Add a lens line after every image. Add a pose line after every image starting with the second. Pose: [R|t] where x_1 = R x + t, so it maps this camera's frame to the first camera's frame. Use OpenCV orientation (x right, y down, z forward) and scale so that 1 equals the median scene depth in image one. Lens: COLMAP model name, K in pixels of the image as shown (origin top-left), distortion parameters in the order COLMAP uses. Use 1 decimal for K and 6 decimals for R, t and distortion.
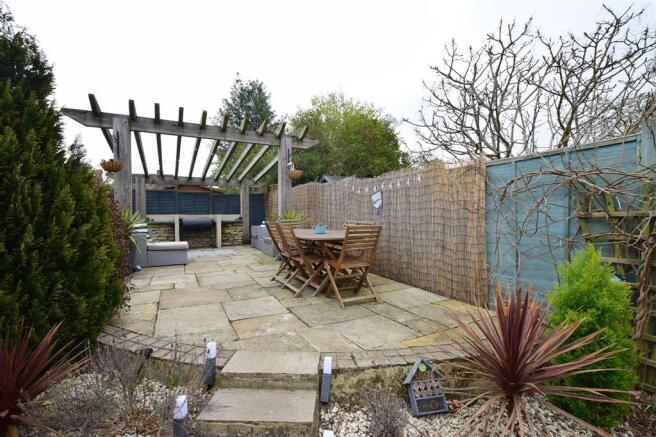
lens RADIAL K [[297.0, 0, 328.0], [0, 297.0, 218.5], [0, 0, 1]] dist [-0.001555, -0.000098]
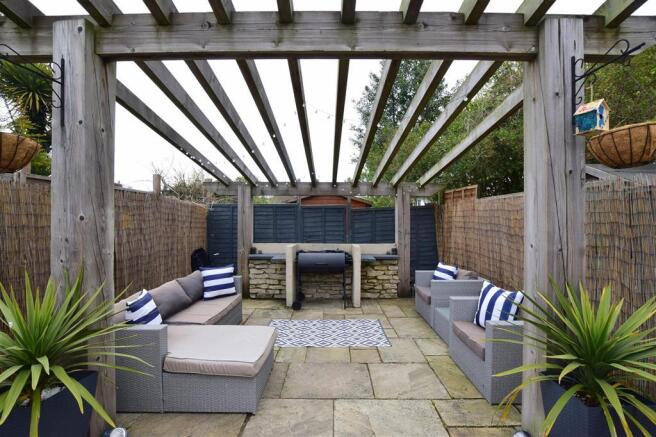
lens RADIAL K [[297.0, 0, 328.0], [0, 297.0, 218.5], [0, 0, 1]] dist [-0.001555, -0.000098]
pose [[0.881814, 0.002620, -0.471590, -0.145044], [-0.019197, 0.999355, -0.030343, -0.044486], [0.471207, 0.035810, 0.881296, 0.455621]]
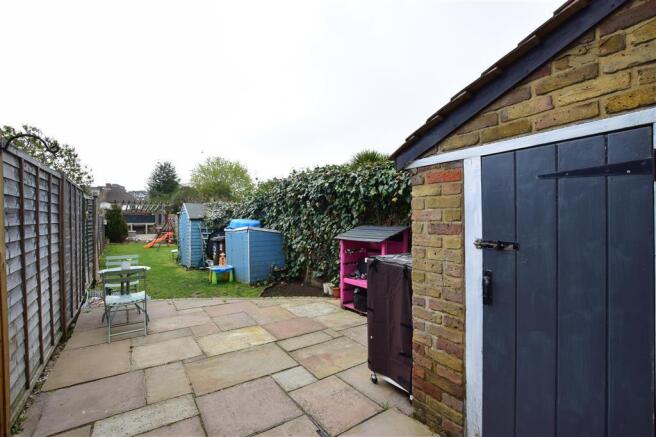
lens RADIAL K [[297.0, 0, 328.0], [0, 297.0, 218.5], [0, 0, 1]] dist [-0.001555, -0.000098]
pose [[0.989100, 0.006939, 0.147079, 0.969623], [-0.006628, 0.999975, -0.002600, -0.059982], [-0.147093, 0.001597, 0.989121, -2.159923]]
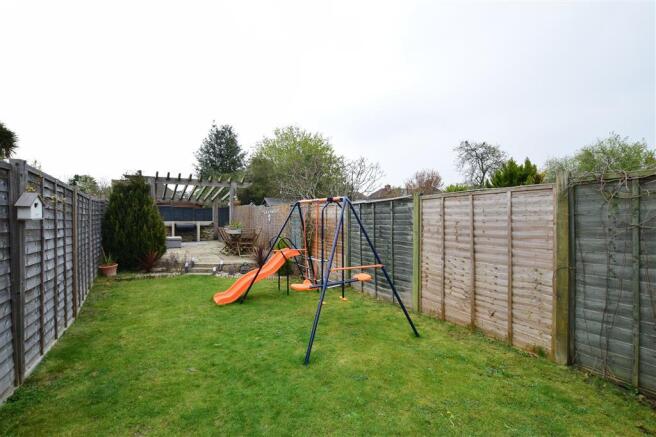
lens RADIAL K [[297.0, 0, 328.0], [0, 297.0, 218.5], [0, 0, 1]] dist [-0.001555, -0.000098]
pose [[0.998866, 0.006124, 0.047211, 0.263403], [-0.005769, 0.999954, -0.007648, -0.019795], [-0.047256, 0.007367, 0.998856, -0.659149]]
